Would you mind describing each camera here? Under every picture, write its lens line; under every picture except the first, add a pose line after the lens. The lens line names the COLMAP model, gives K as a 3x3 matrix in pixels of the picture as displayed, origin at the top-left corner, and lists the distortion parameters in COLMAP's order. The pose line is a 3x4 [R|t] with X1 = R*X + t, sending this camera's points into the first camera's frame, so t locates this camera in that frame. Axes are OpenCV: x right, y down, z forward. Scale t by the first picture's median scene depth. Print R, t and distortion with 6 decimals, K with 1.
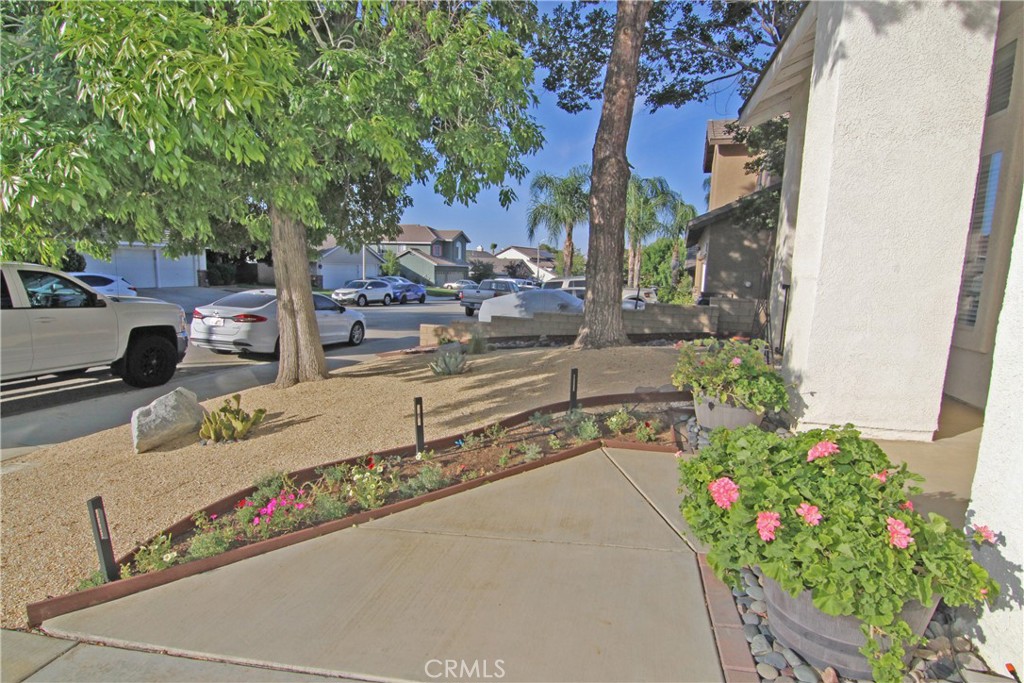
lens RADIAL K [[530.3, 0, 512.0], [0, 530.3, 341.5], [0, 0, 1]] dist [0.001873, -0.016622]
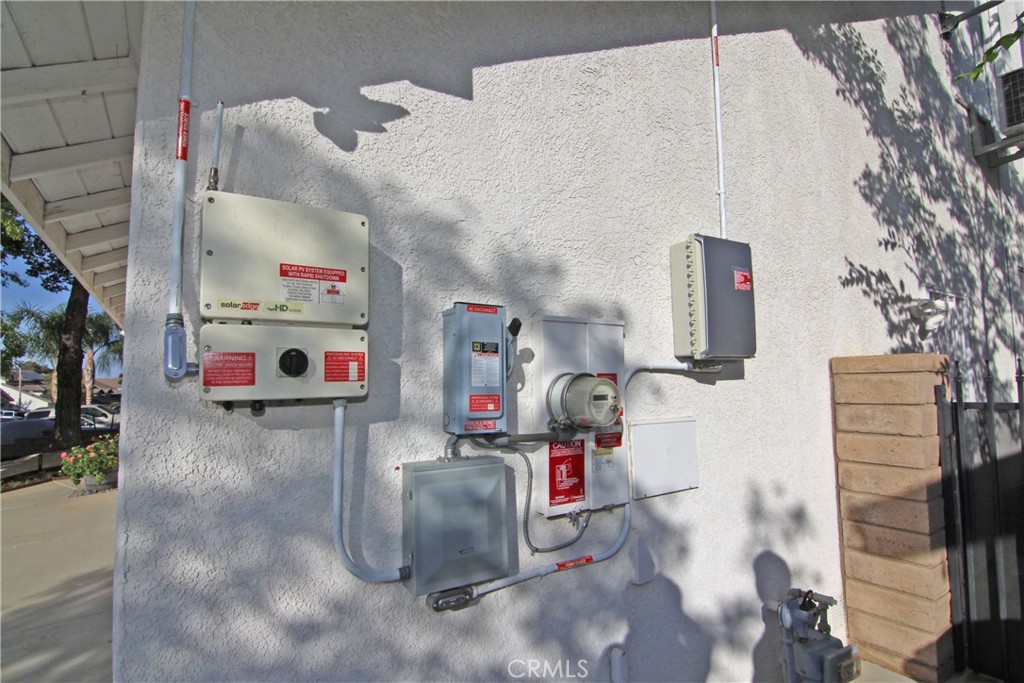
lens RADIAL K [[530.3, 0, 512.0], [0, 530.3, 341.5], [0, 0, 1]] dist [0.001873, -0.016622]
pose [[0.695525, 0.022178, 0.718159, -0.005576], [0.131650, 0.978668, -0.157724, 0.010809], [-0.706338, 0.204246, 0.677769, -0.111939]]
